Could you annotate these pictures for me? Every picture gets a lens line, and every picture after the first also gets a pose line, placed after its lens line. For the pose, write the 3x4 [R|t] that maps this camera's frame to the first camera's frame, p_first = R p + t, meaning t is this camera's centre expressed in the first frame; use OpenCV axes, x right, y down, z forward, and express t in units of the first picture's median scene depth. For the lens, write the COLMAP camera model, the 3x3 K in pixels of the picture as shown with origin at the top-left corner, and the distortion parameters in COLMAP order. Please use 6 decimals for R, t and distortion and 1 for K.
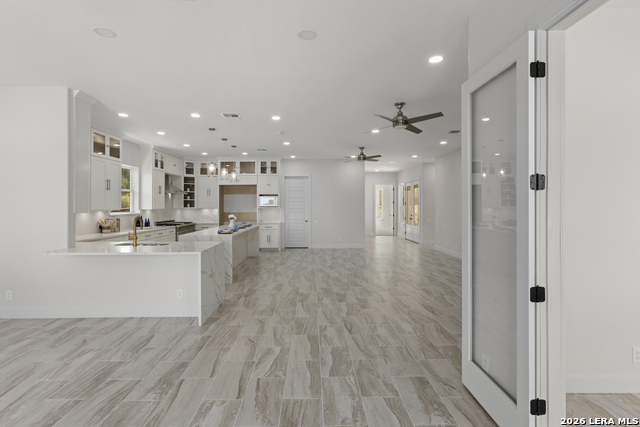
lens RADIAL K [[313.9, 0, 321.2], [0, 313.9, 207.3], [0, 0, 1]] dist [-0.005480, 0.000514]
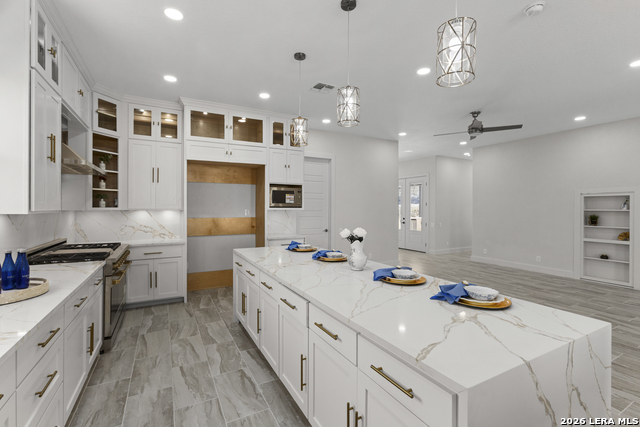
lens RADIAL K [[288.6, 0, 308.3], [0, 288.6, 205.9], [0, 0, 1]] dist [-0.002001, 0.001012]
pose [[0.884166, 0.006041, 0.467134, -0.431621], [-0.002630, 0.999965, -0.007955, 0.000138], [-0.467166, 0.005805, 0.884151, 0.635280]]
